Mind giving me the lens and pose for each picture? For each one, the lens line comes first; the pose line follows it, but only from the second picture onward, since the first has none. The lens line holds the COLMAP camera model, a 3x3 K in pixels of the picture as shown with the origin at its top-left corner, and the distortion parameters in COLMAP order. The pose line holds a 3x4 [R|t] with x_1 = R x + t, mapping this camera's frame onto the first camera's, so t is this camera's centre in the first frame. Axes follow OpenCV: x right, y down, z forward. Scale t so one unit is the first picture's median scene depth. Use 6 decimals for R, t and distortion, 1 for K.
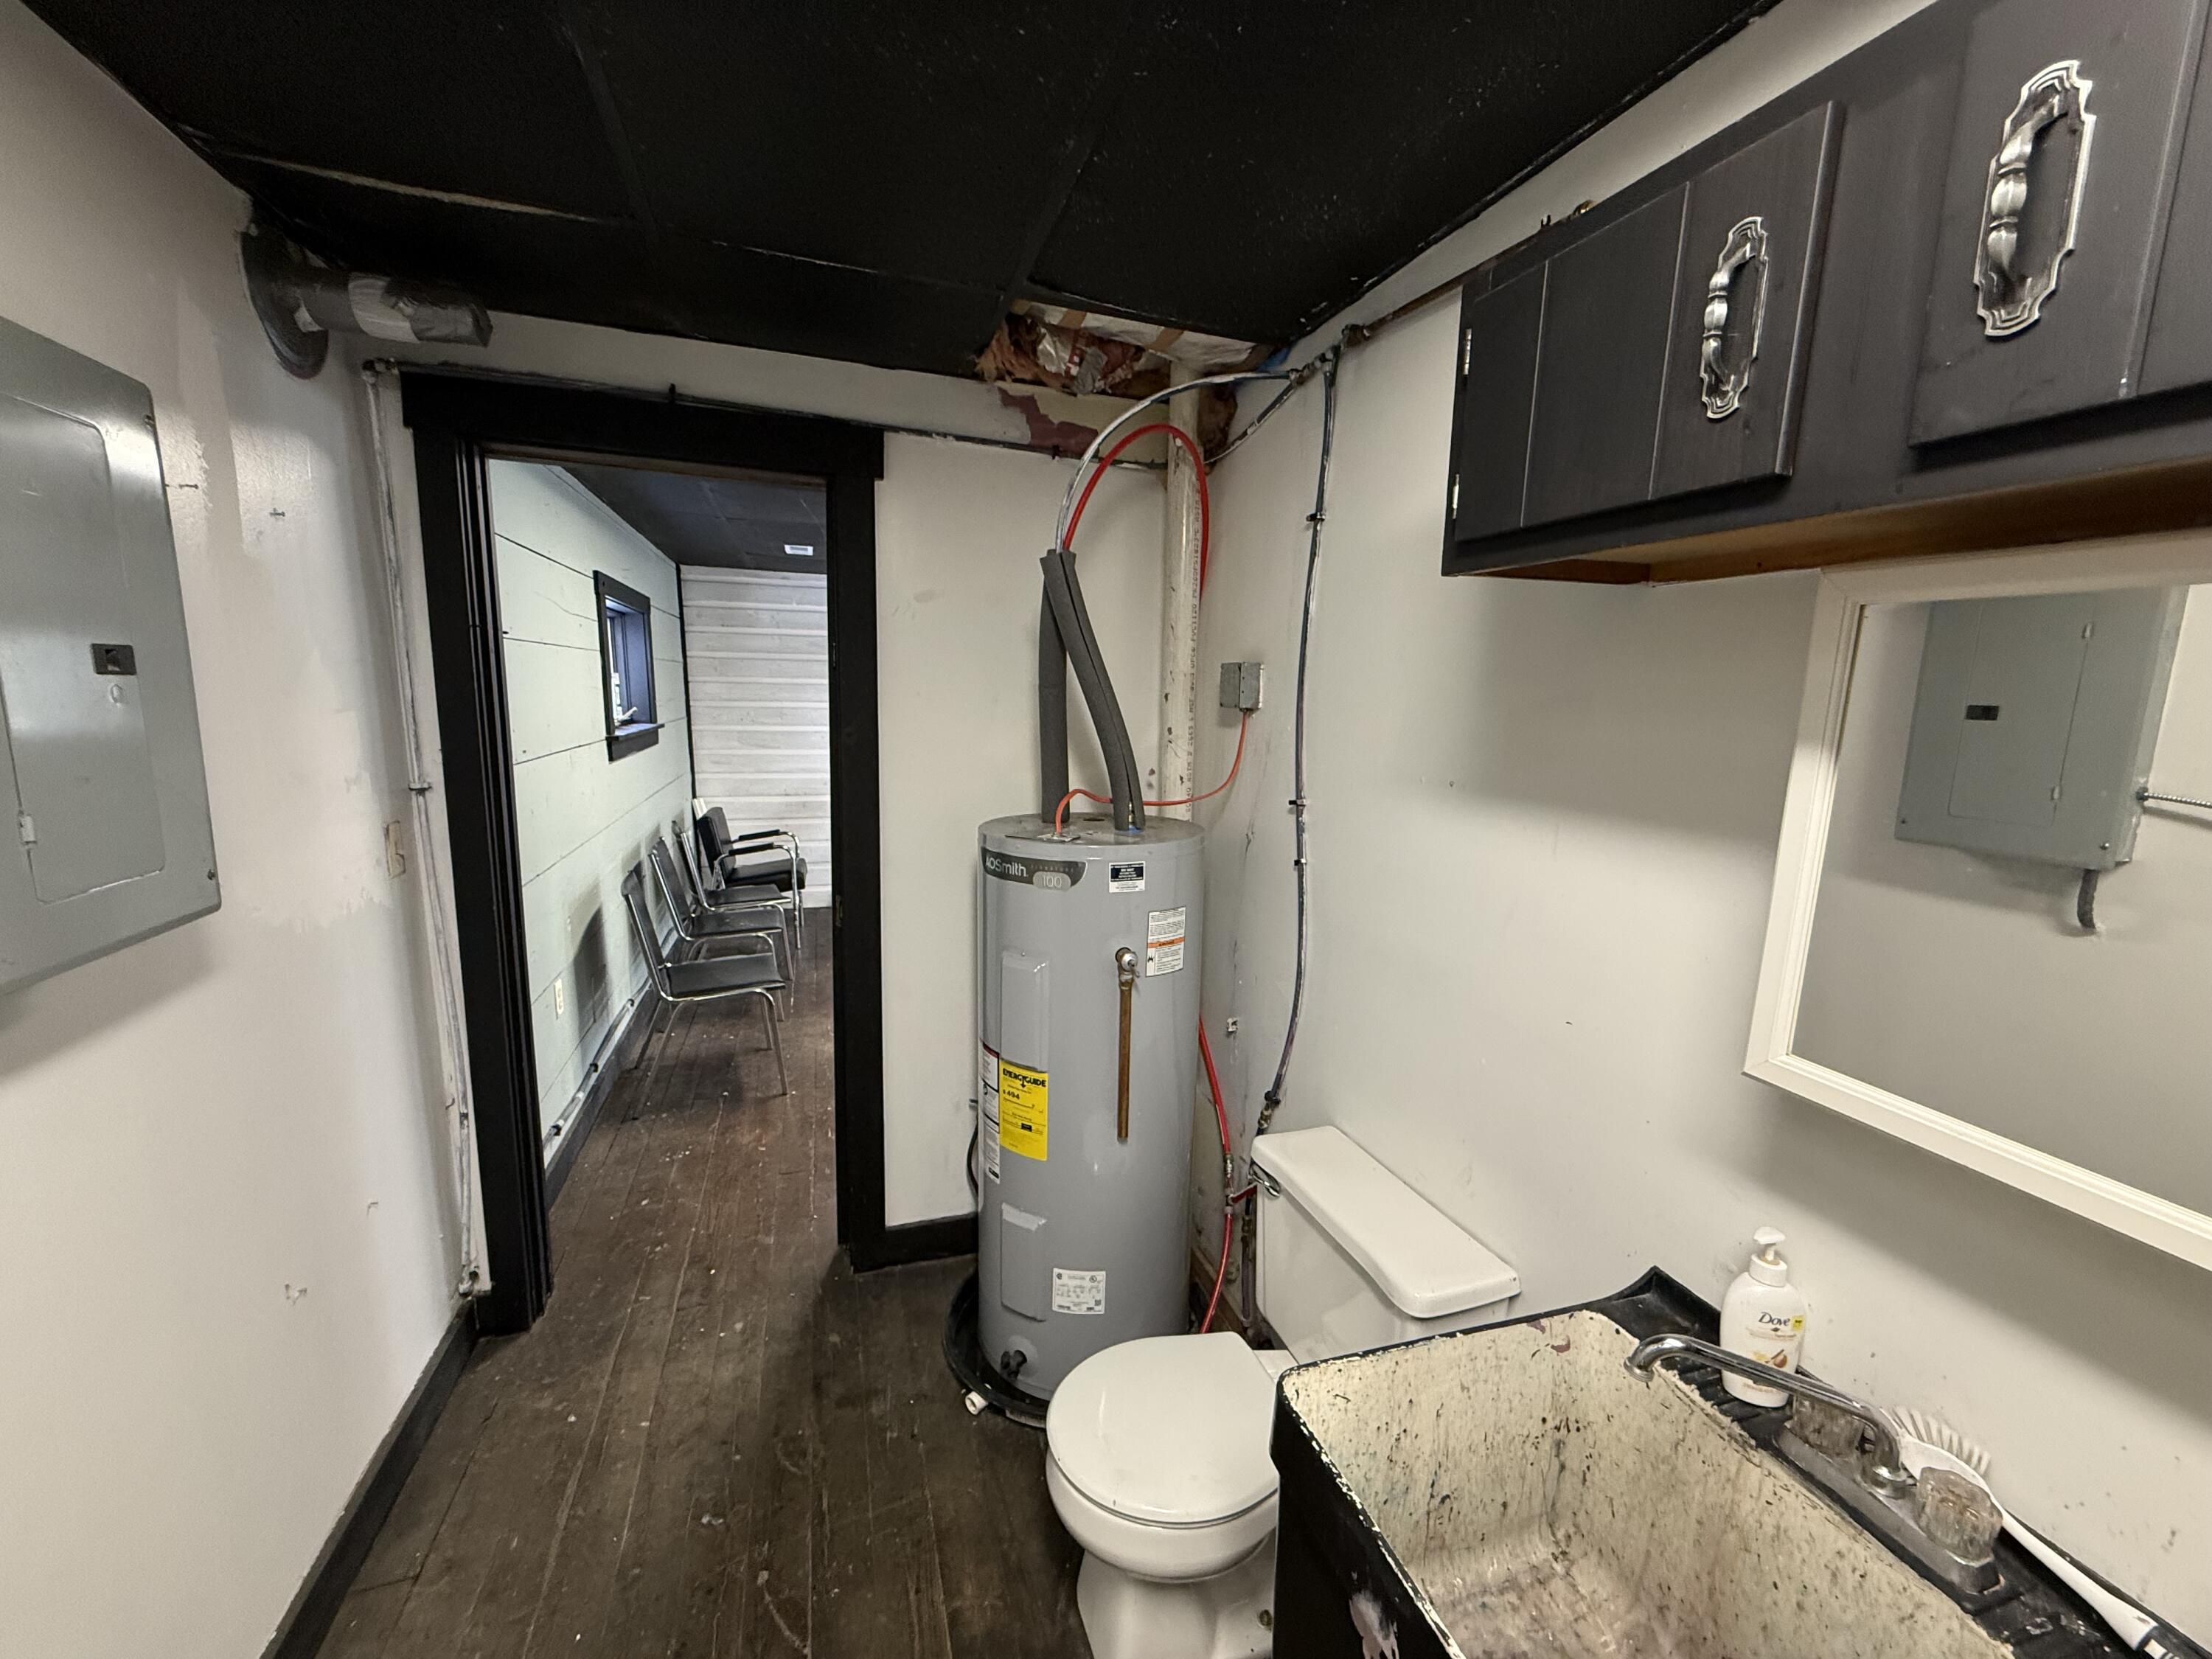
lens RADIAL K [[883.7, 0, 1105.8], [0, 883.7, 834.4], [0, 0, 1]] dist [-0.000640, -0.000178]
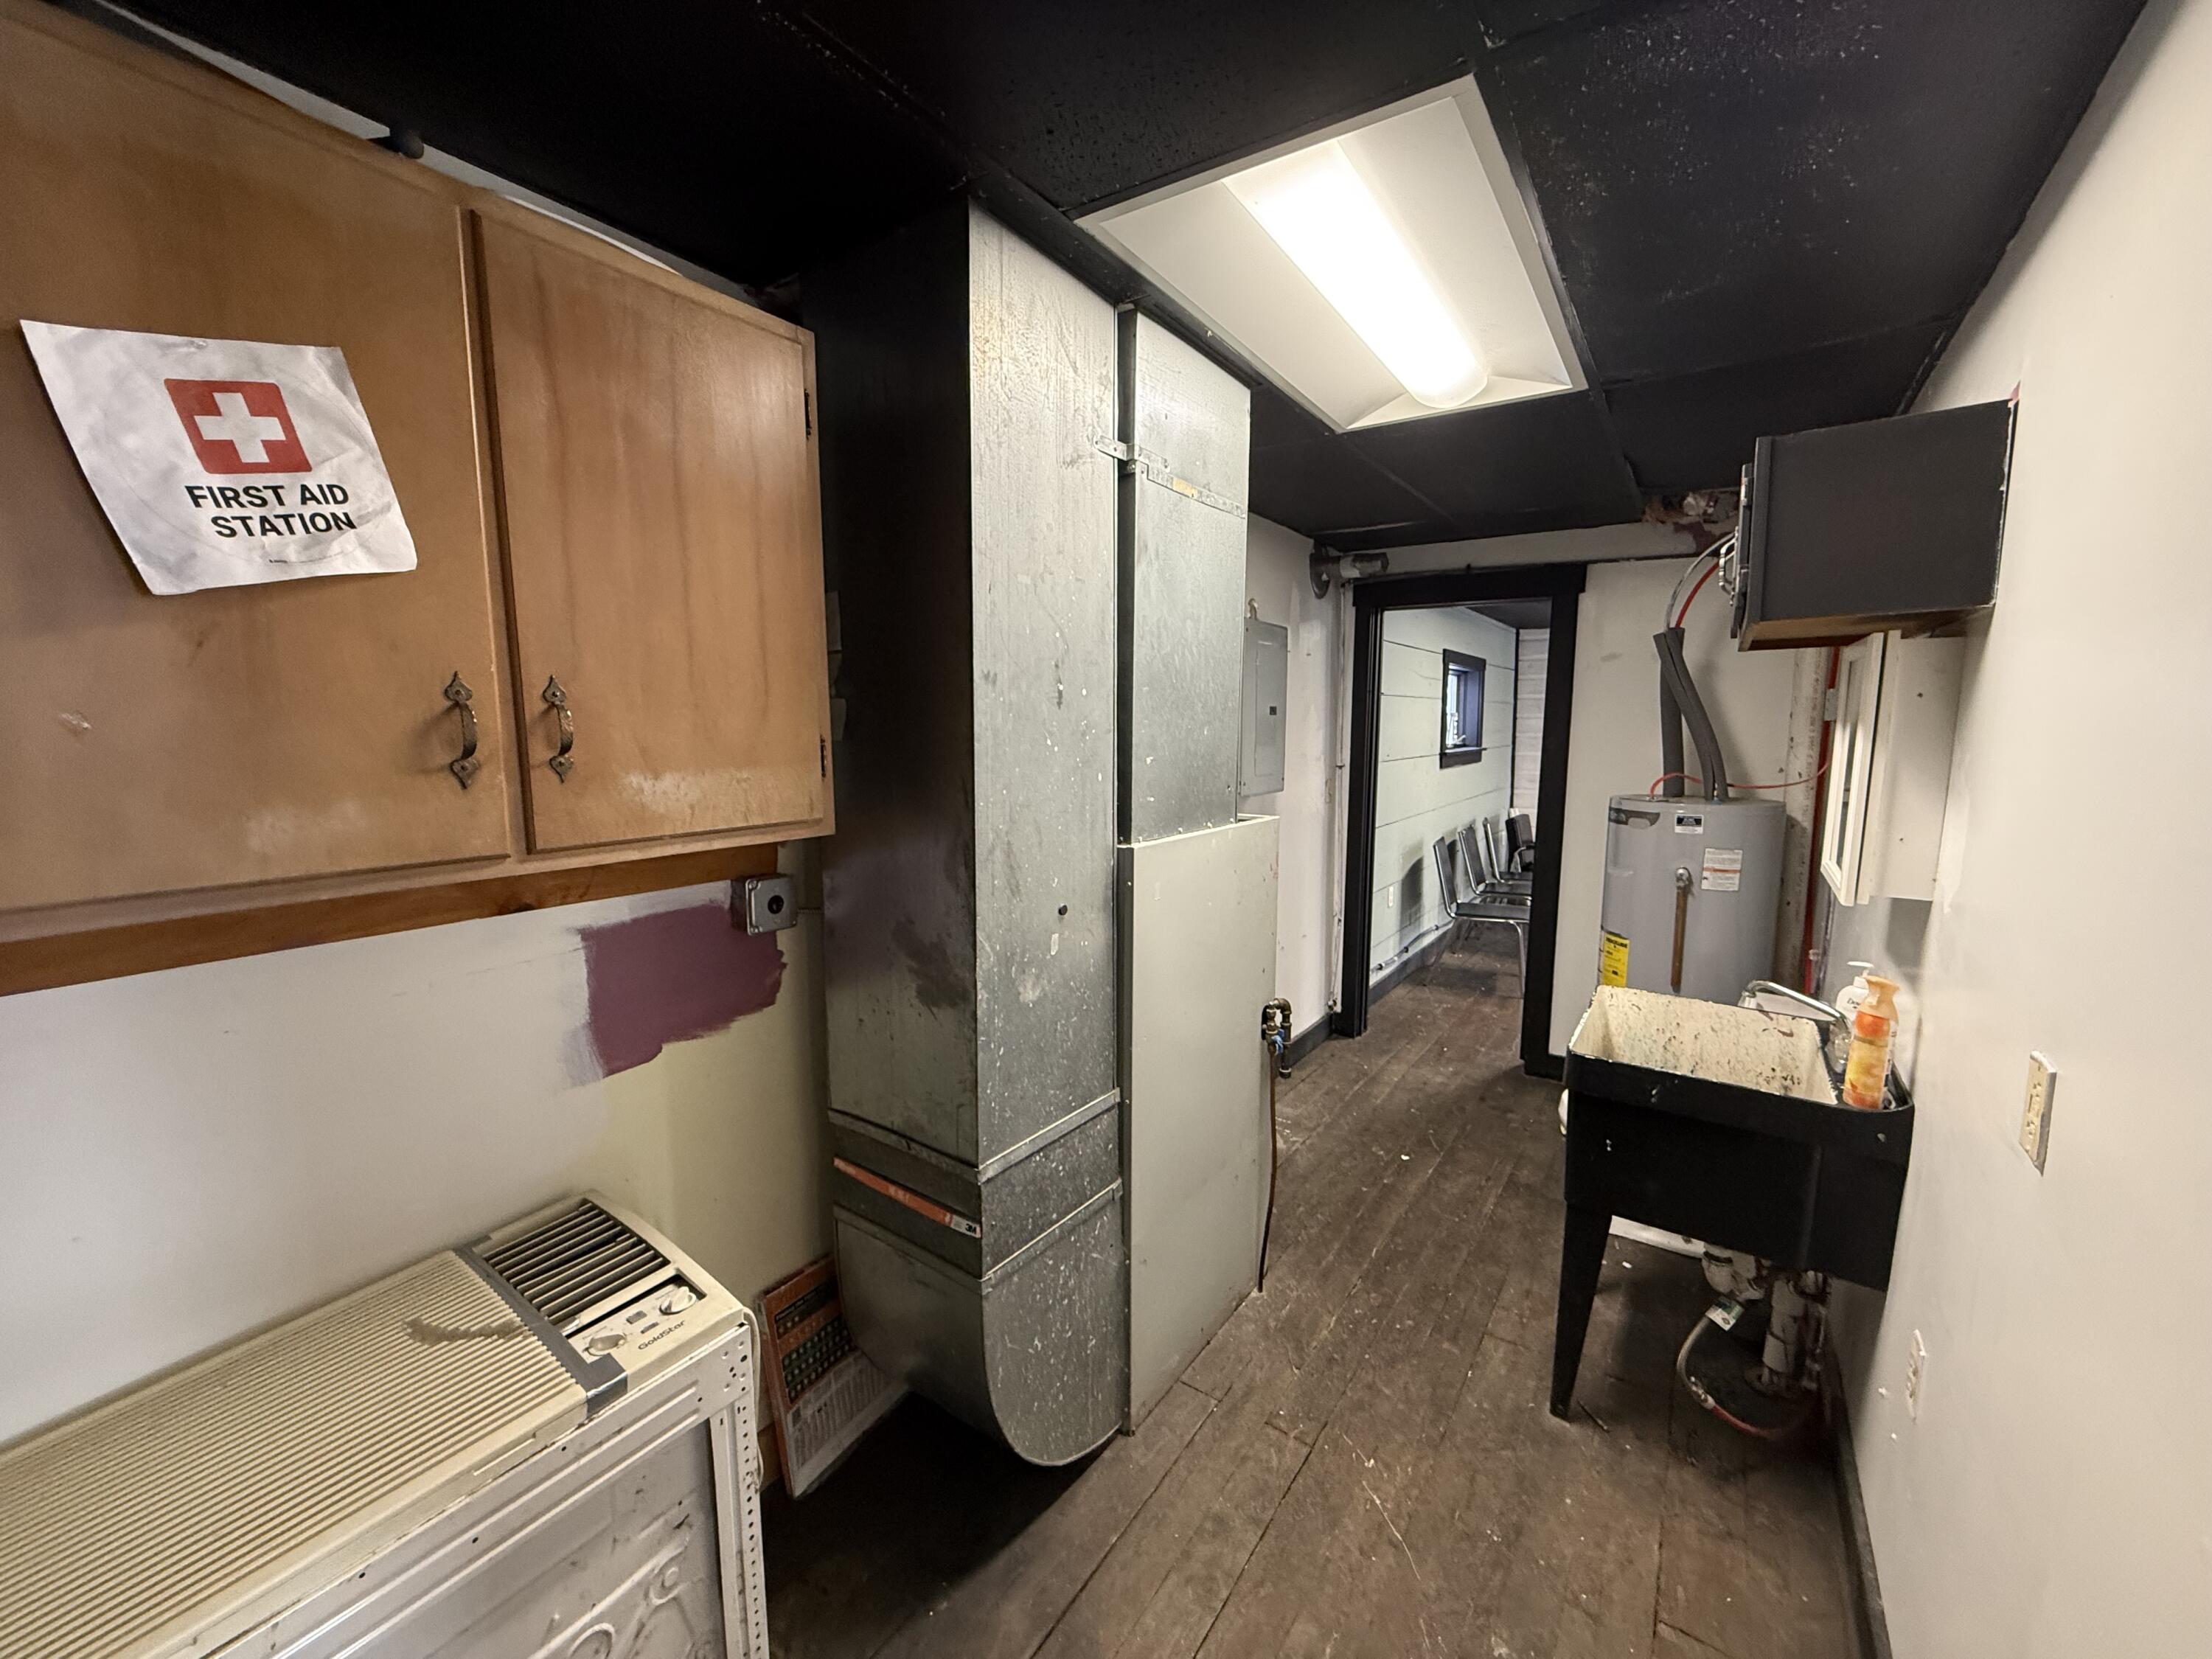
lens RADIAL K [[876.2, 0, 1099.8], [0, 876.2, 827.8], [0, 0, 1]] dist [0.001734, -0.000359]
pose [[0.601885, 0.071683, -0.795359, 0.562088], [-0.112189, 0.993676, 0.004658, 0.144871], [0.790663, 0.086427, 0.606121, -0.721736]]
